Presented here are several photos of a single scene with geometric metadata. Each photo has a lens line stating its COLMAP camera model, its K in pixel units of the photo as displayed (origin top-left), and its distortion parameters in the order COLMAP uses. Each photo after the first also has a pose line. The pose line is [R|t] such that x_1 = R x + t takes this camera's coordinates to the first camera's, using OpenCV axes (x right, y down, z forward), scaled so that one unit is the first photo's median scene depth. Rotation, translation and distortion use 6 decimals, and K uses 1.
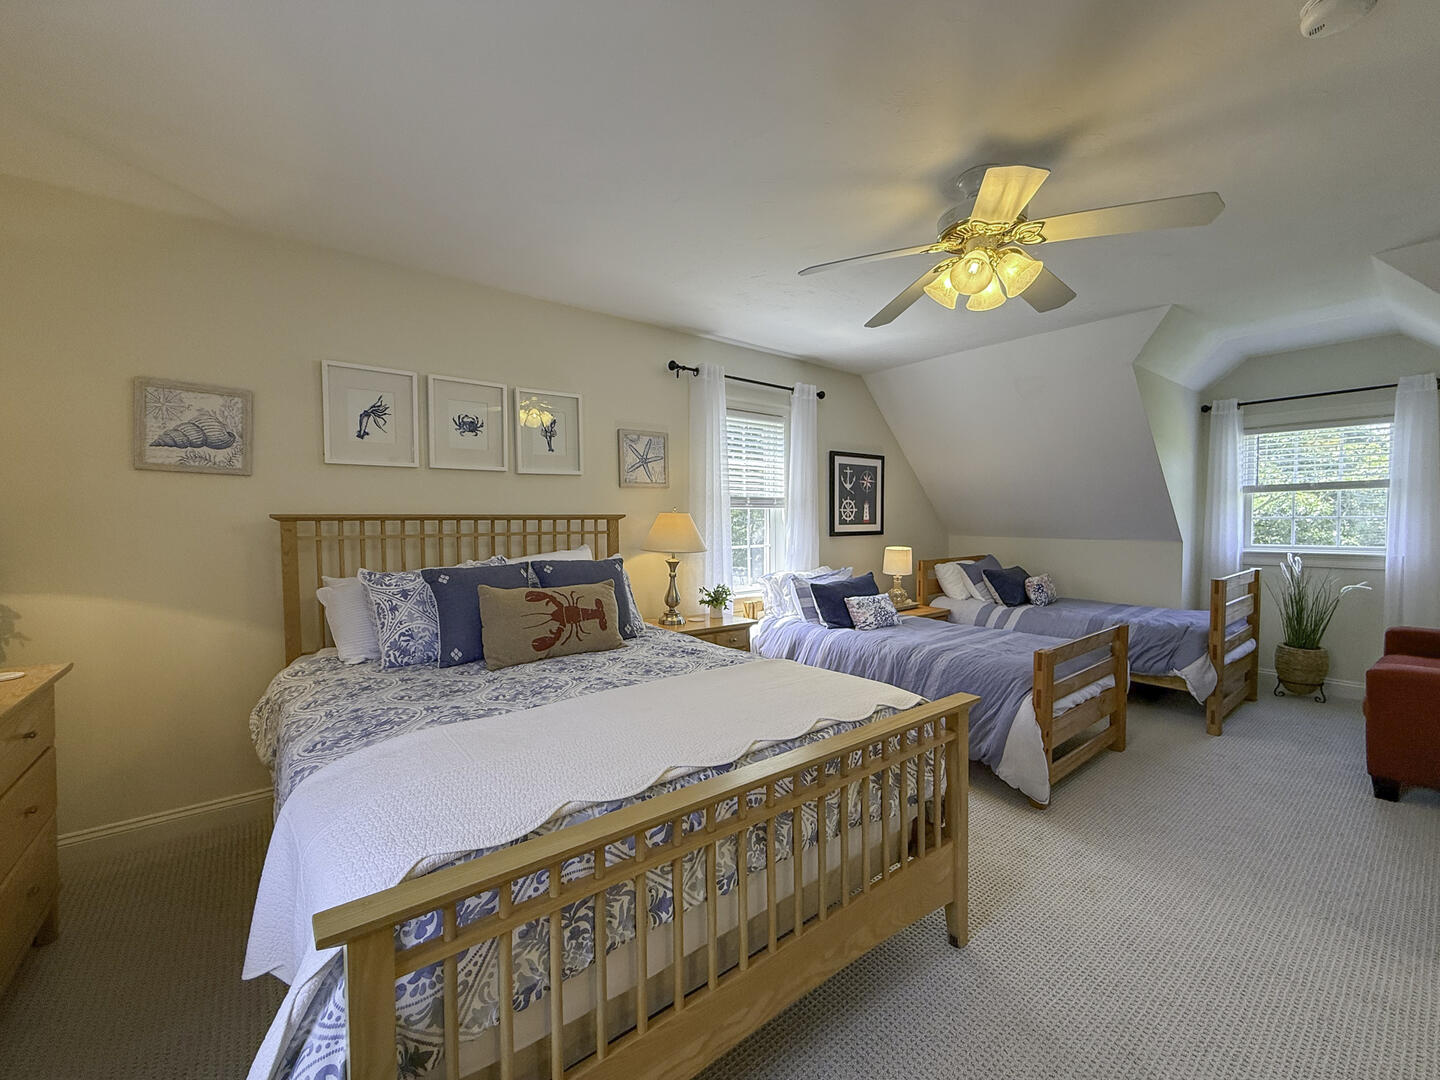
lens RADIAL K [[593.7, 0, 709.4], [0, 593.7, 544.4], [0, 0, 1]] dist [-0.000896, 0.000128]
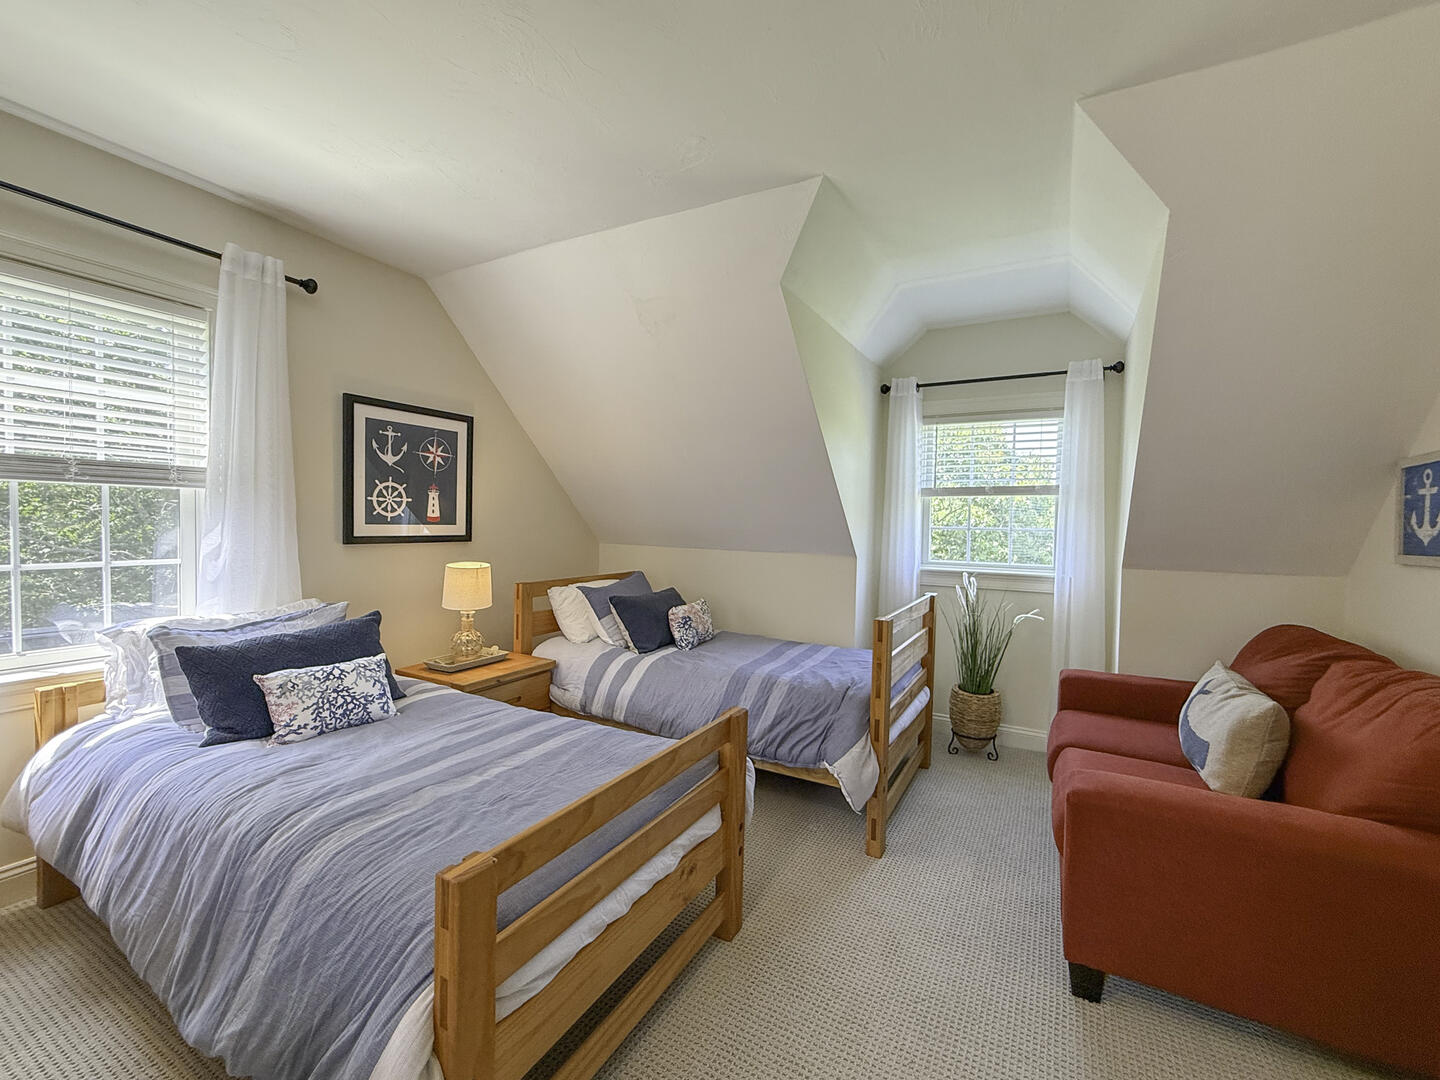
lens RADIAL K [[593.7, 0, 726.7], [0, 593.7, 546.6], [0, 0, 1]] dist [-0.000896, 0.000128]
pose [[0.922941, 0.010416, 0.384800, 0.395291], [-0.010965, 0.999940, -0.000769, -0.017729], [-0.384785, -0.003509, 0.923000, 0.408245]]
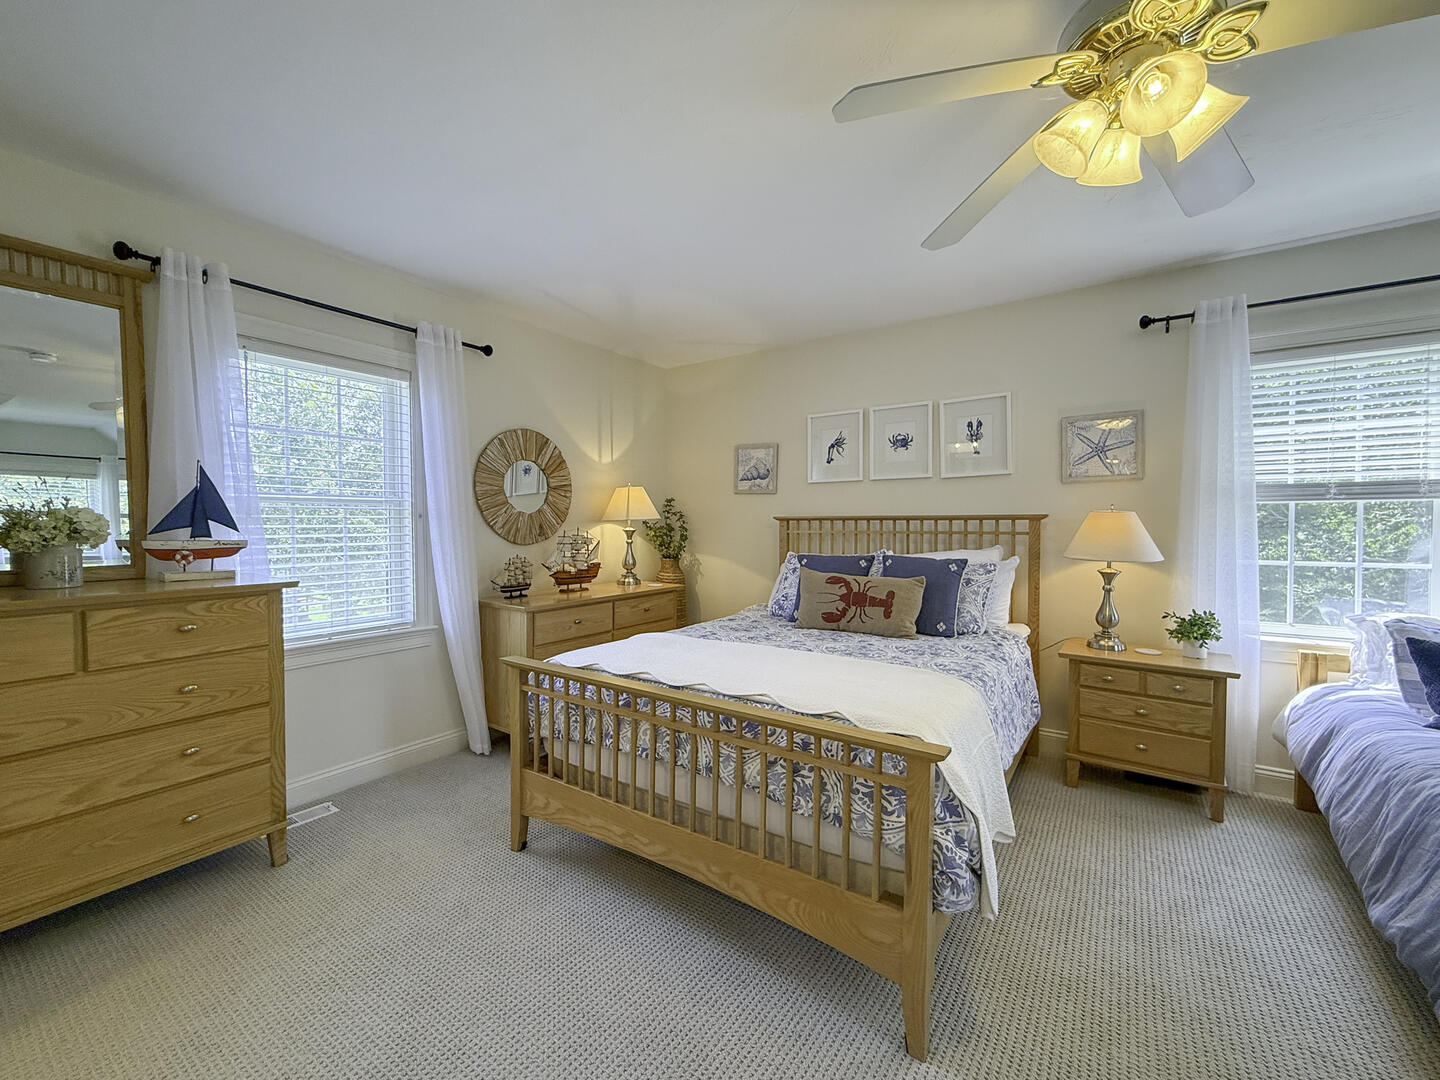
lens RADIAL K [[593.7, 0, 689.0], [0, 593.7, 532.8], [0, 0, 1]] dist [-0.000896, 0.000128]
pose [[0.257880, 0.022113, -0.965924, 0.530657], [-0.038825, 0.999168, 0.012509, -0.011331], [0.965397, 0.034276, 0.258524, 0.224200]]
